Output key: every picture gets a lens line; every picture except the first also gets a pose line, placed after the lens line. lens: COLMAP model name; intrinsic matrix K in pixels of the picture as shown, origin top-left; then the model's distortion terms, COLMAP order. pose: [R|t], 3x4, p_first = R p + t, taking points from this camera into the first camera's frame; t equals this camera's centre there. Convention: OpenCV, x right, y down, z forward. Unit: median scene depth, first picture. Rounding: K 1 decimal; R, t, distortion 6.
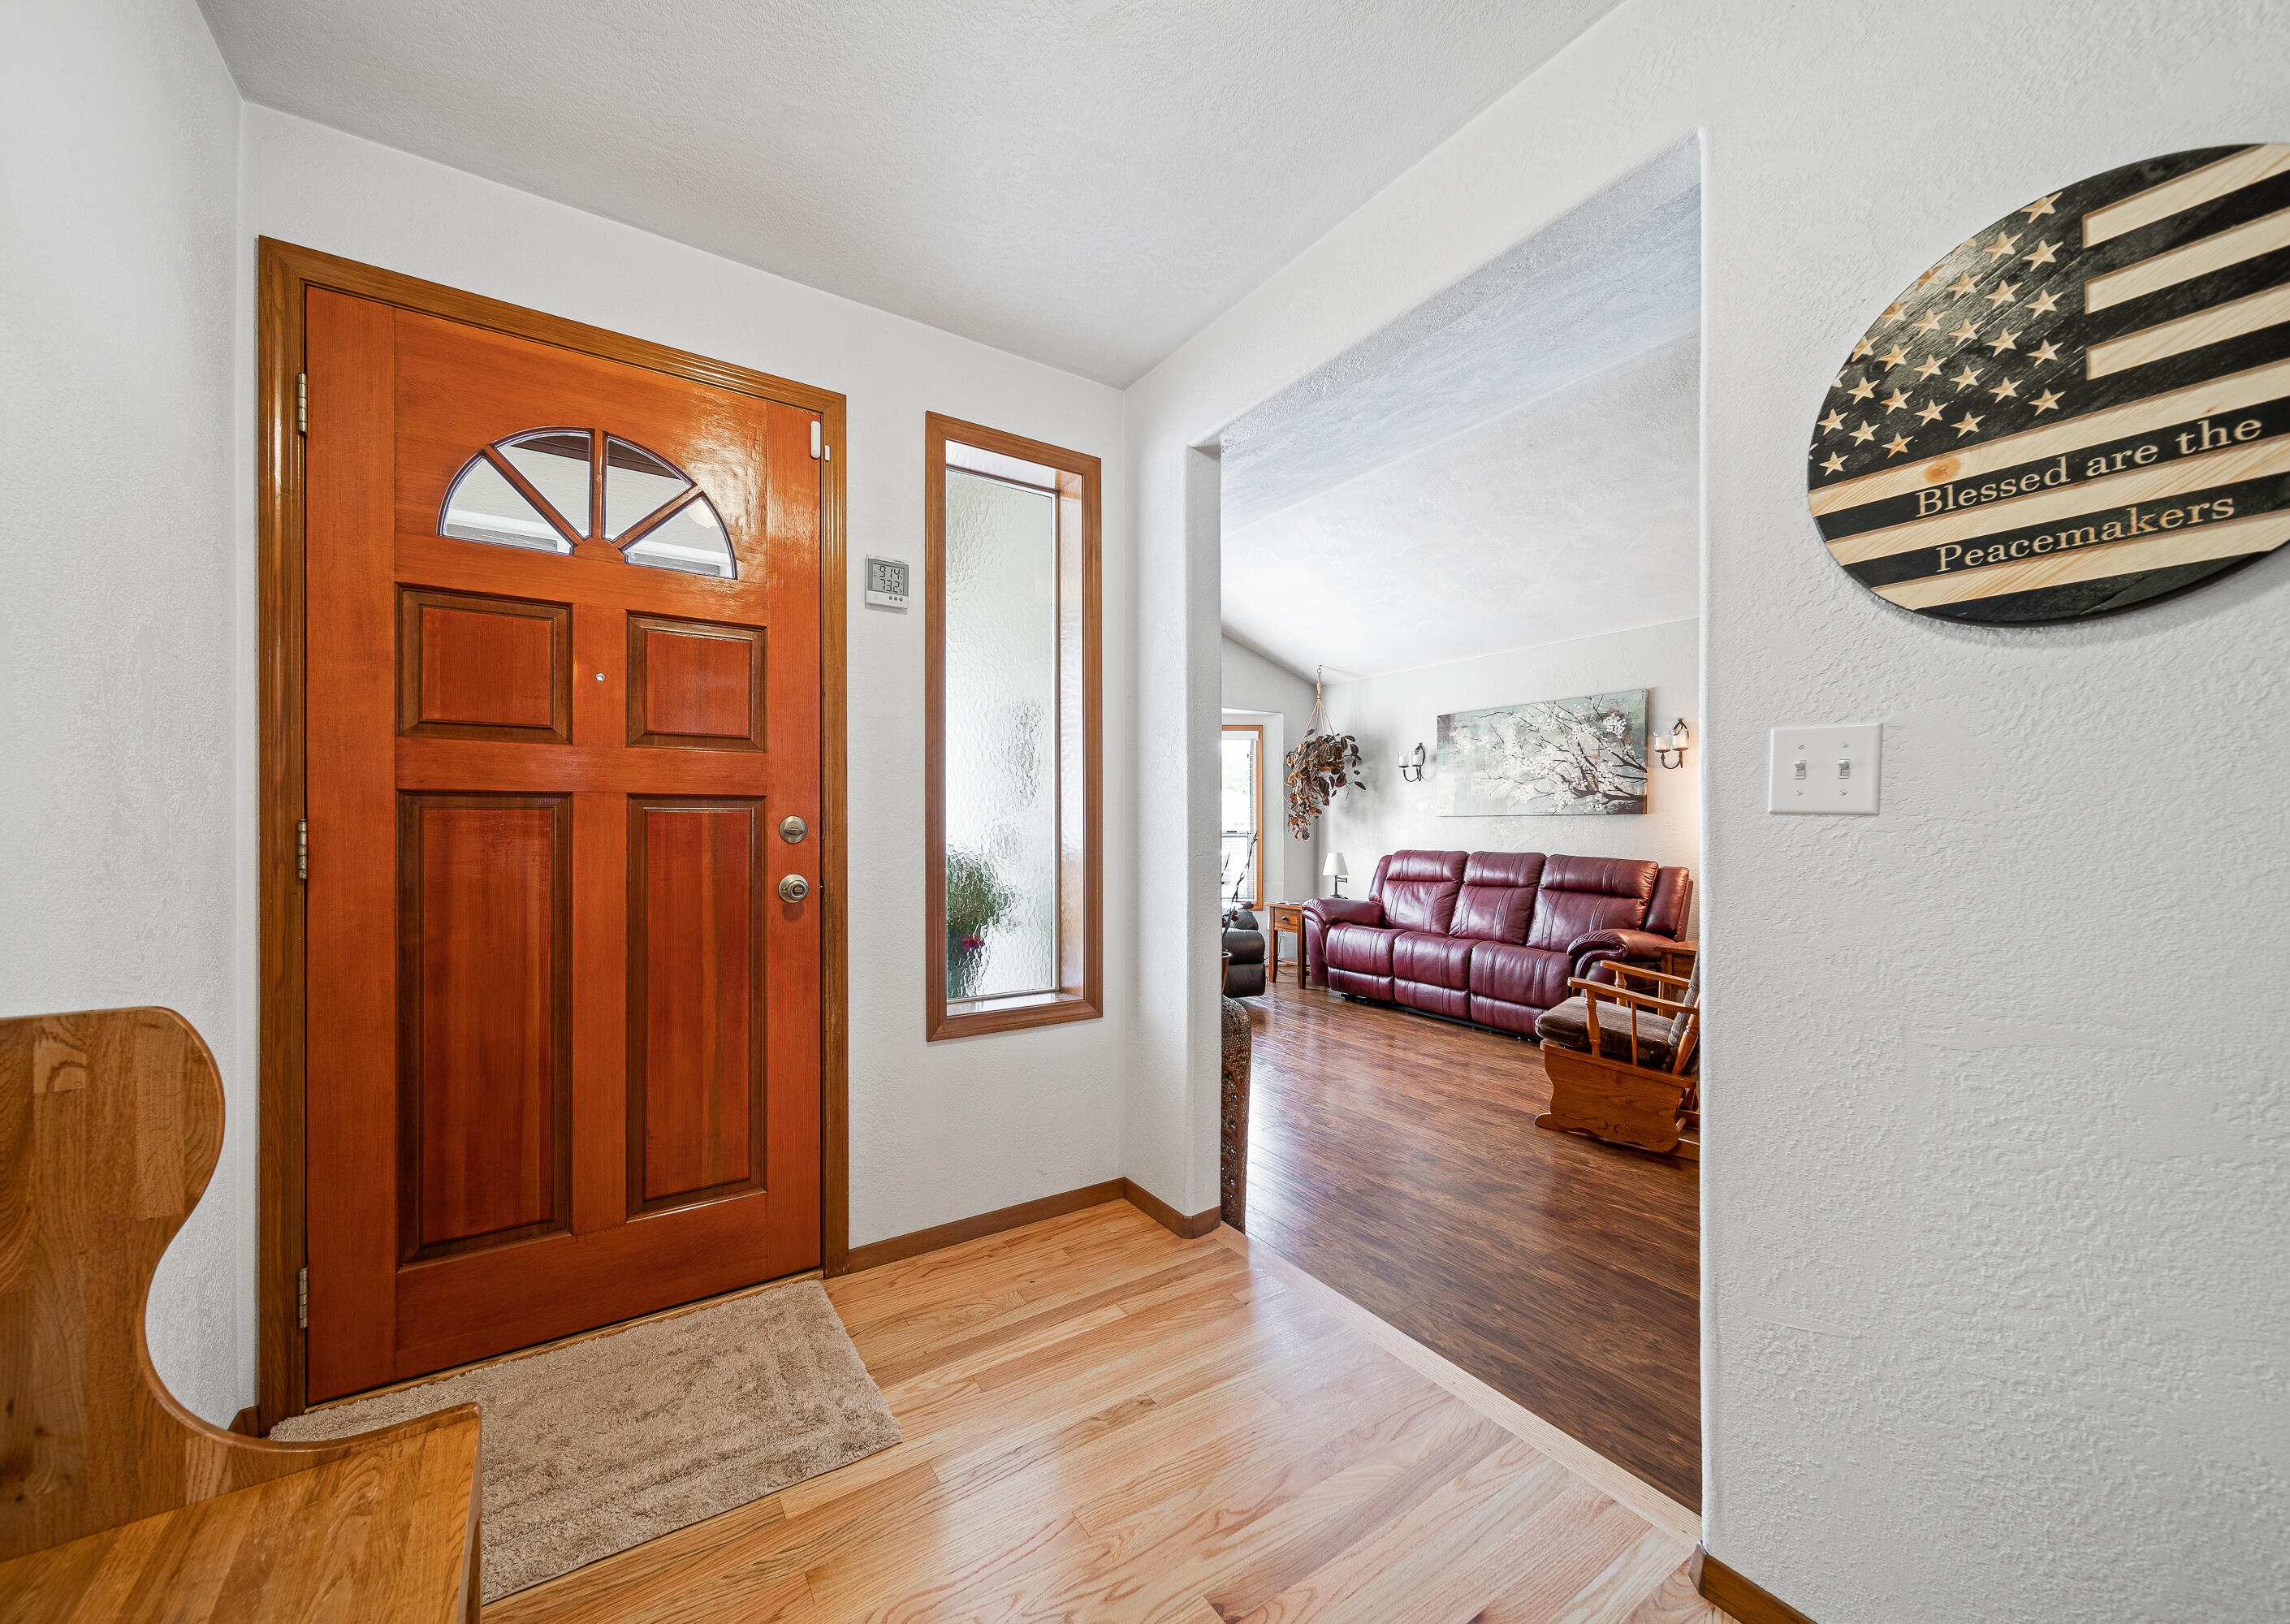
lens RADIAL K [[833.0, 0, 1181.6], [0, 833.0, 823.4], [0, 0, 1]] dist [0.016394, 0.000026]
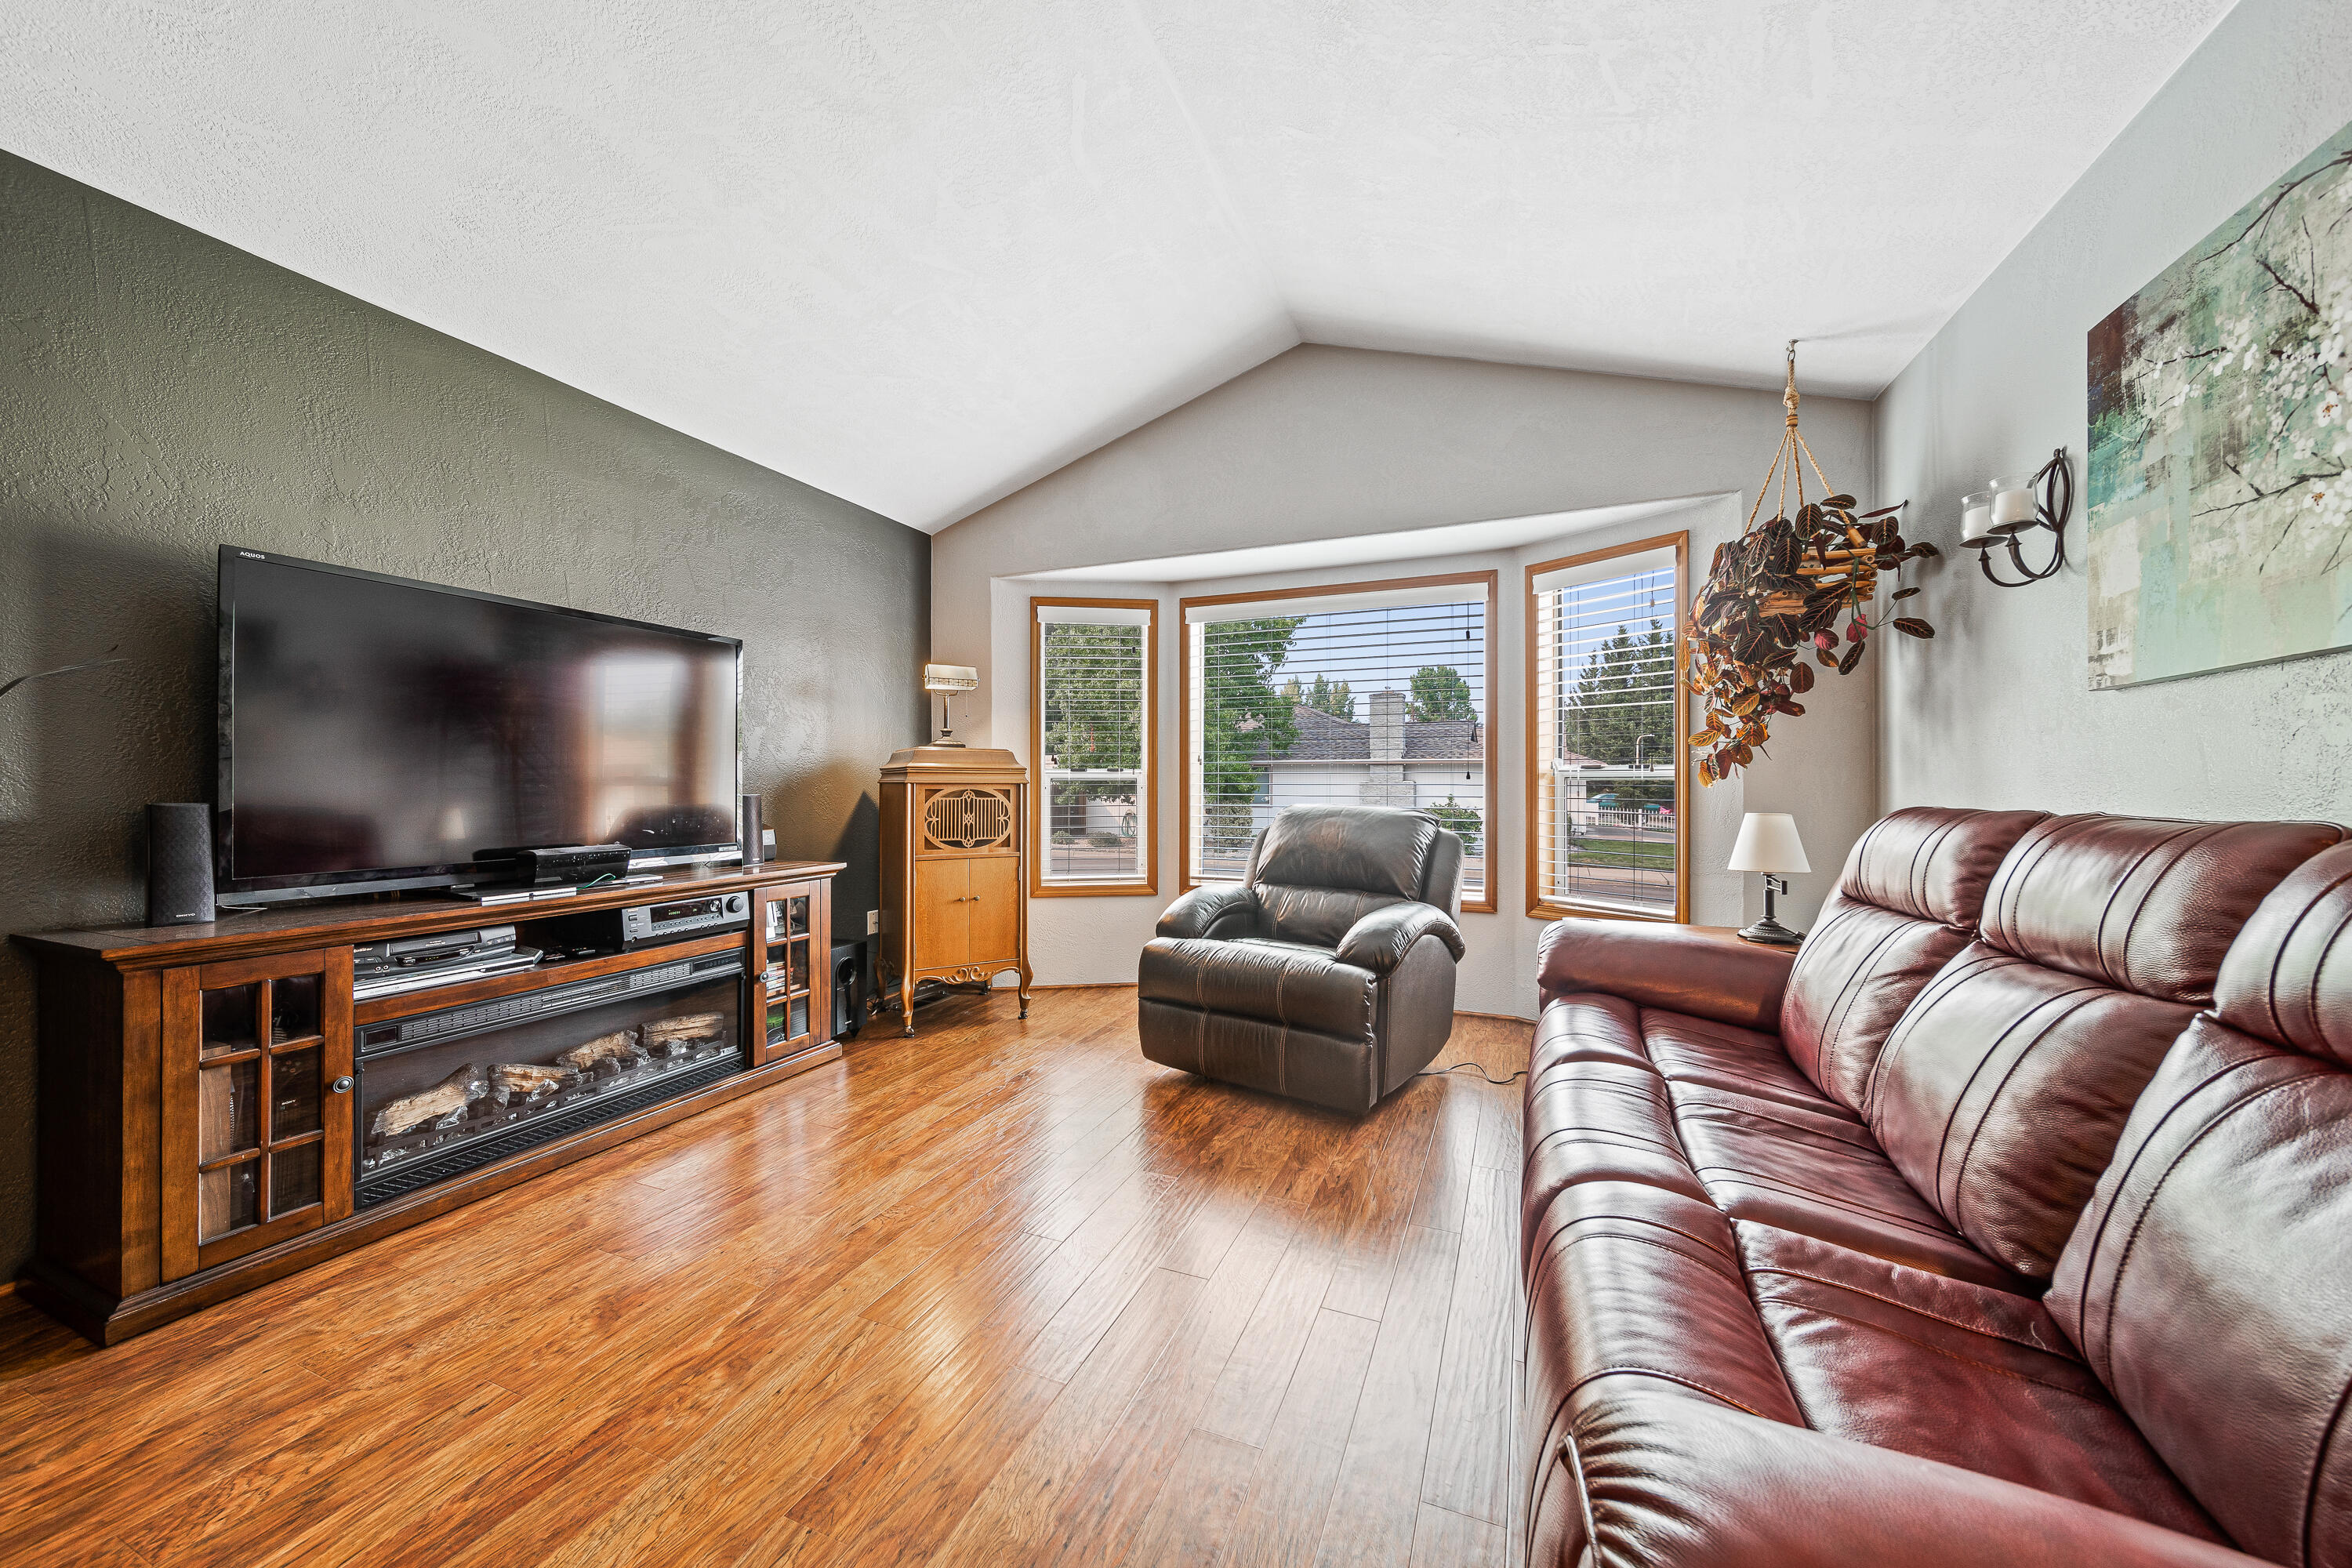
lens RADIAL K [[834.7, 0, 1180.5], [0, 834.7, 777.6], [0, 0, 1]] dist [-0.001447, -0.000287]
pose [[0.517450, -0.007576, -0.855680, 0.445940], [0.003251, 0.999971, -0.006888, 0.025169], [0.855707, 0.000782, 0.517459, 0.685842]]
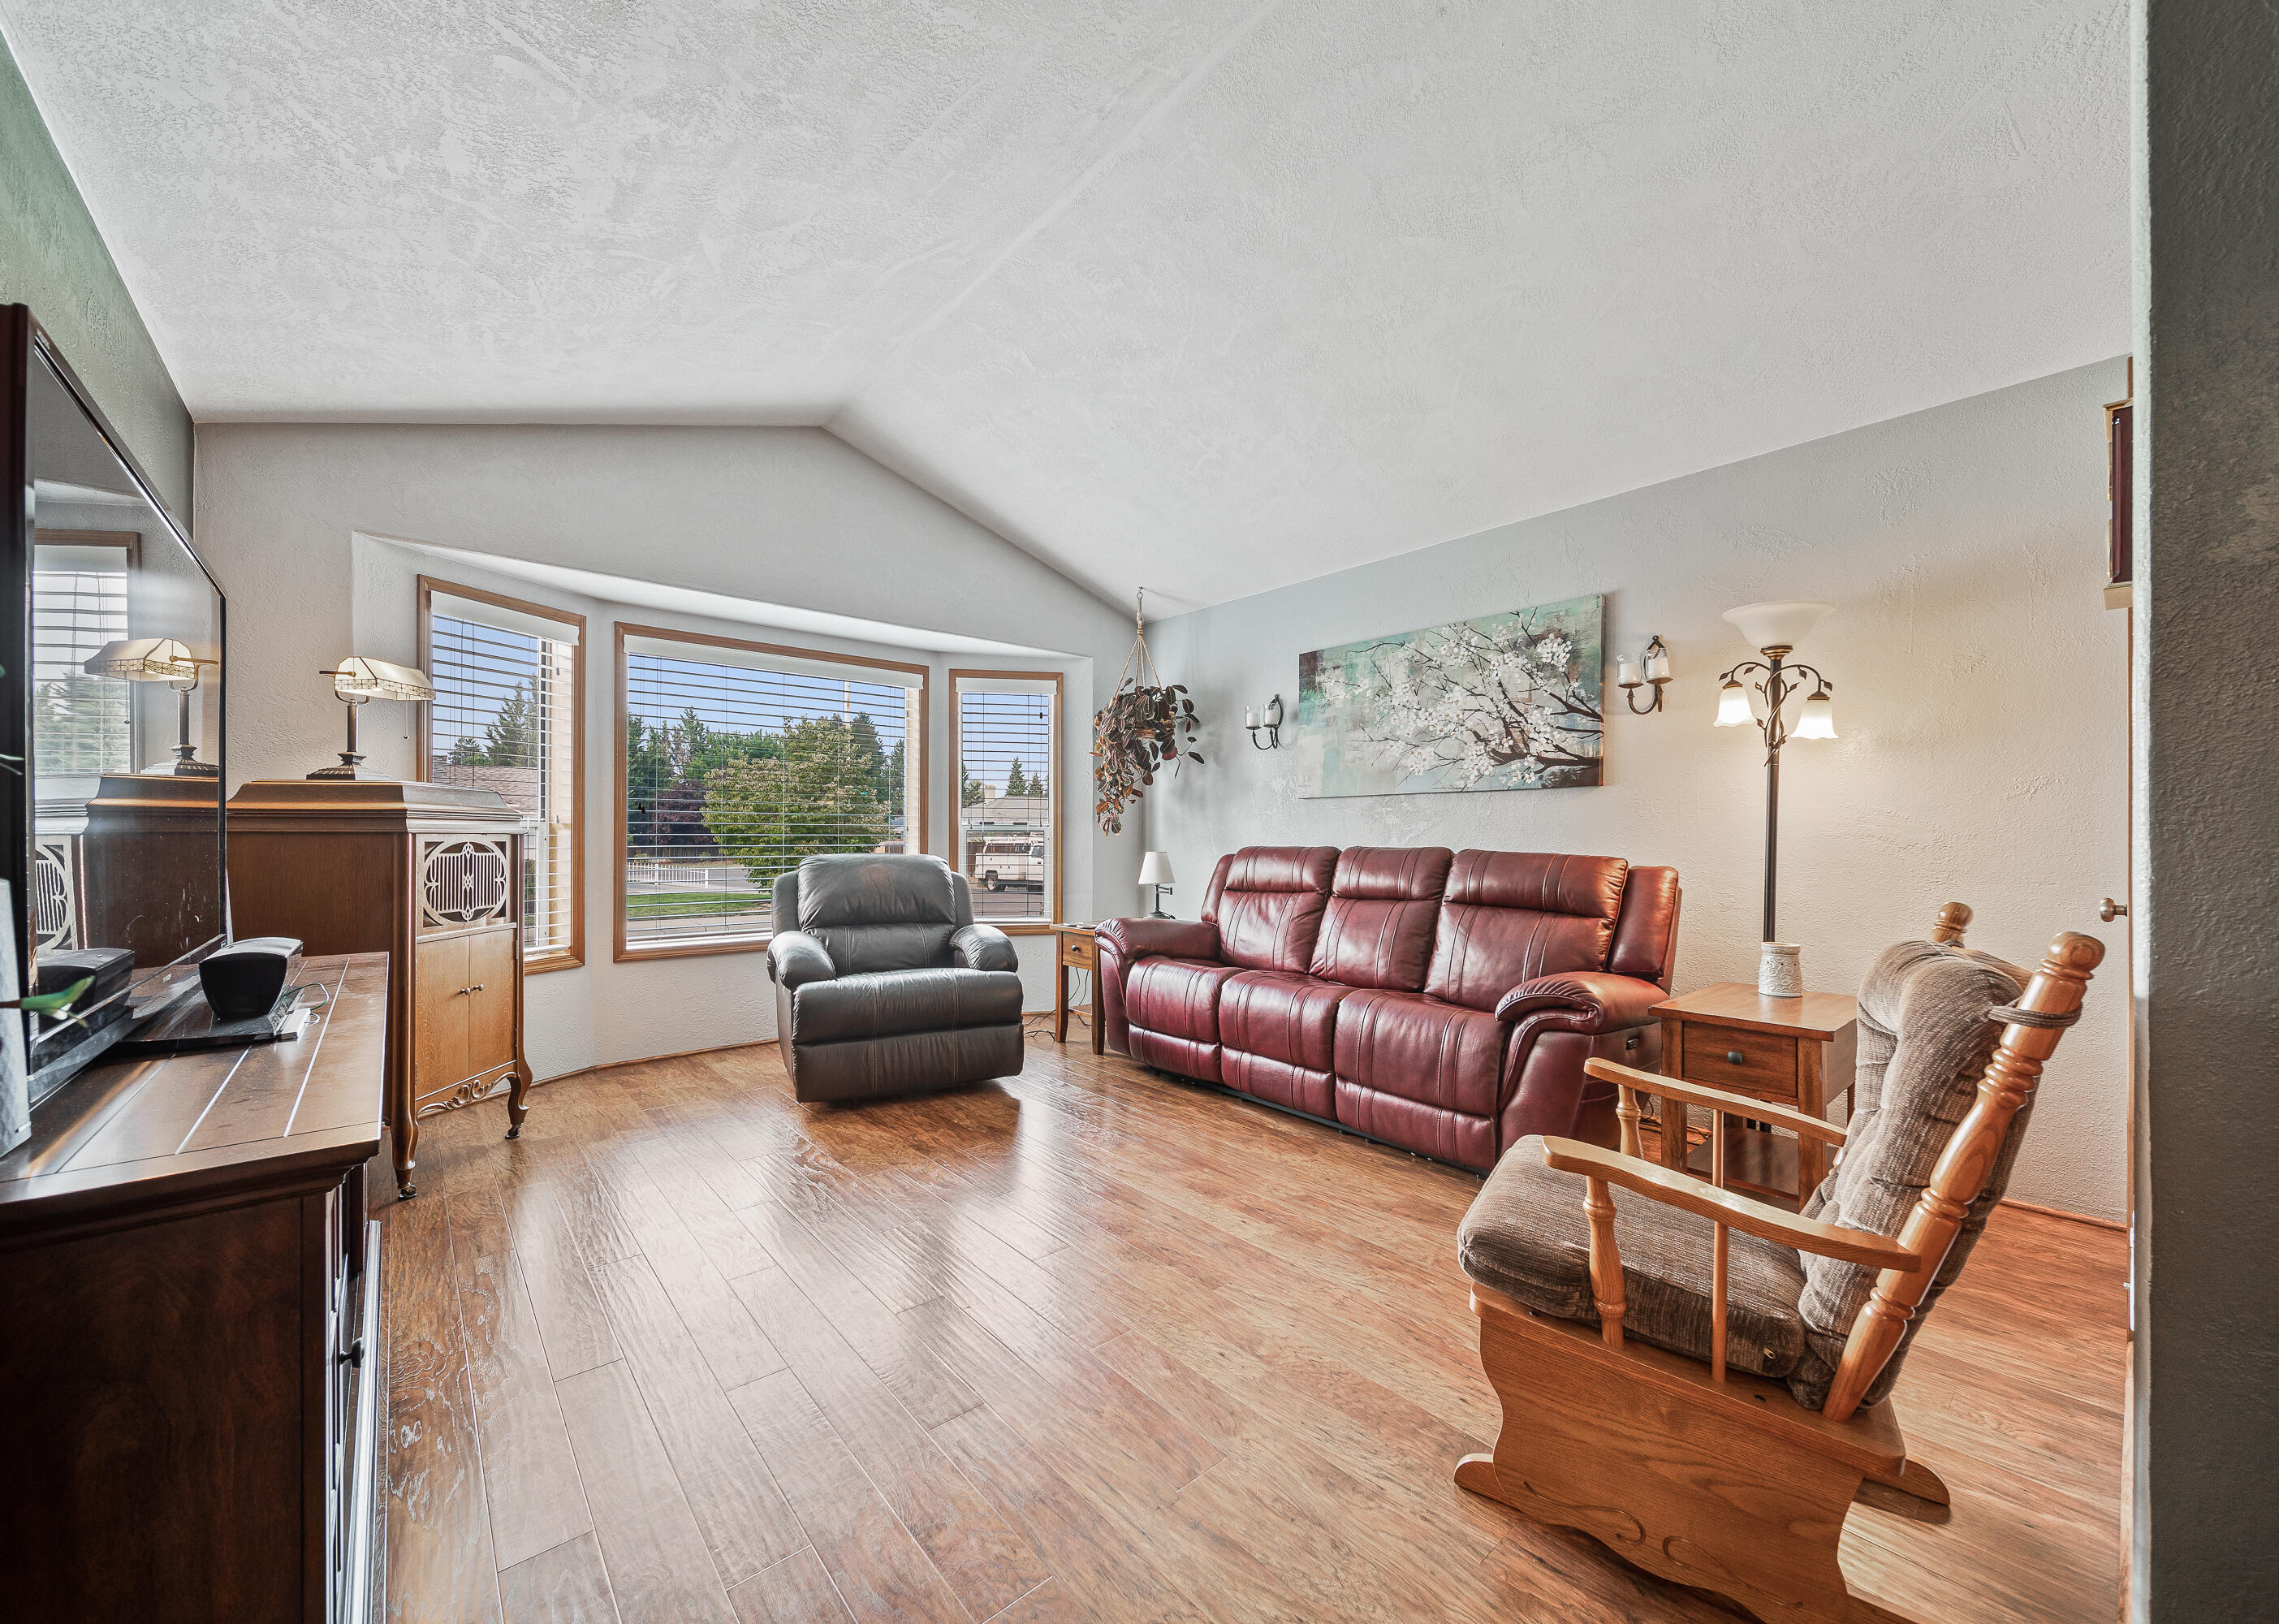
lens RADIAL K [[862.3, 0, 1144.3], [0, 862.3, 835.5], [0, 0, 1]] dist [-0.000360, -0.000099]
pose [[0.996301, 0.000817, 0.085930, 0.134055], [-0.001069, 0.999995, 0.002885, 0.023713], [-0.085927, -0.002966, 0.996297, 0.339742]]
